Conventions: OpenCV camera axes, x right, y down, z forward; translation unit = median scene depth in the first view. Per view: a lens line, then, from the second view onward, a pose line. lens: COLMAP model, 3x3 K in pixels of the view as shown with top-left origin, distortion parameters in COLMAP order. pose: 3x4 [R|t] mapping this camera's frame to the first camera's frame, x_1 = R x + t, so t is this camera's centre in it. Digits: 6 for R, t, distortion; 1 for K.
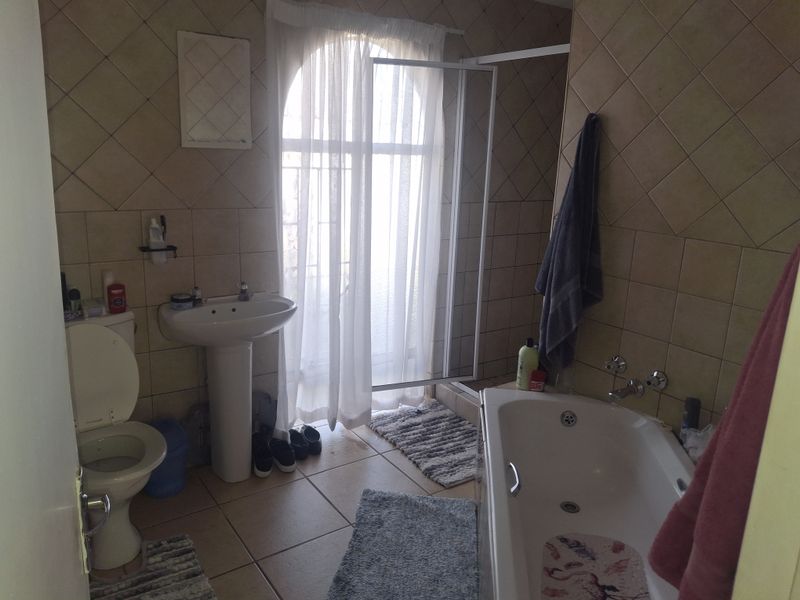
lens RADIAL K [[597.7, 0, 395.3], [0, 597.7, 301.9], [0, 0, 1]] dist [0.131318, -0.211578]
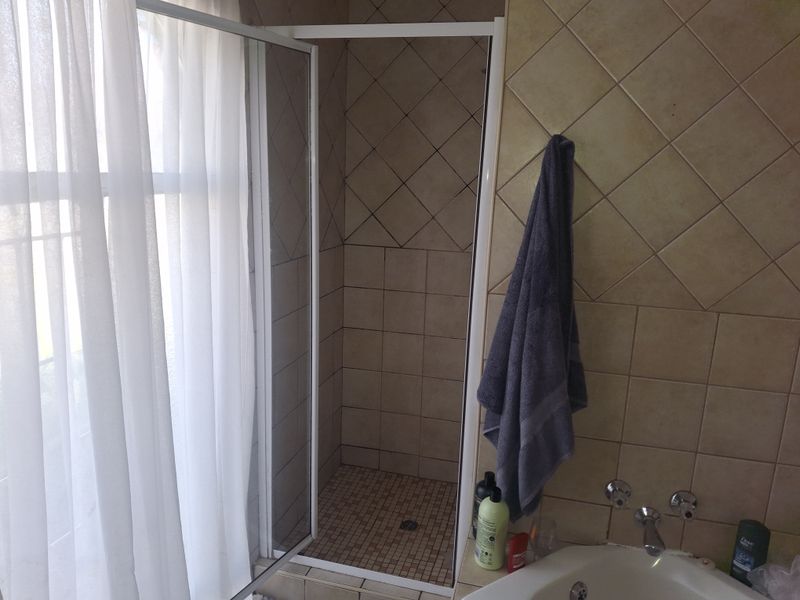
lens RADIAL K [[618.0, 0, 400.1], [0, 618.0, 327.3], [0, 0, 1]] dist [-0.034829, -0.004526]
pose [[0.753032, -0.163801, 0.637269, -0.241624], [0.153514, 0.985526, 0.071914, -0.171071], [-0.639825, 0.043676, 0.767278, 0.585398]]
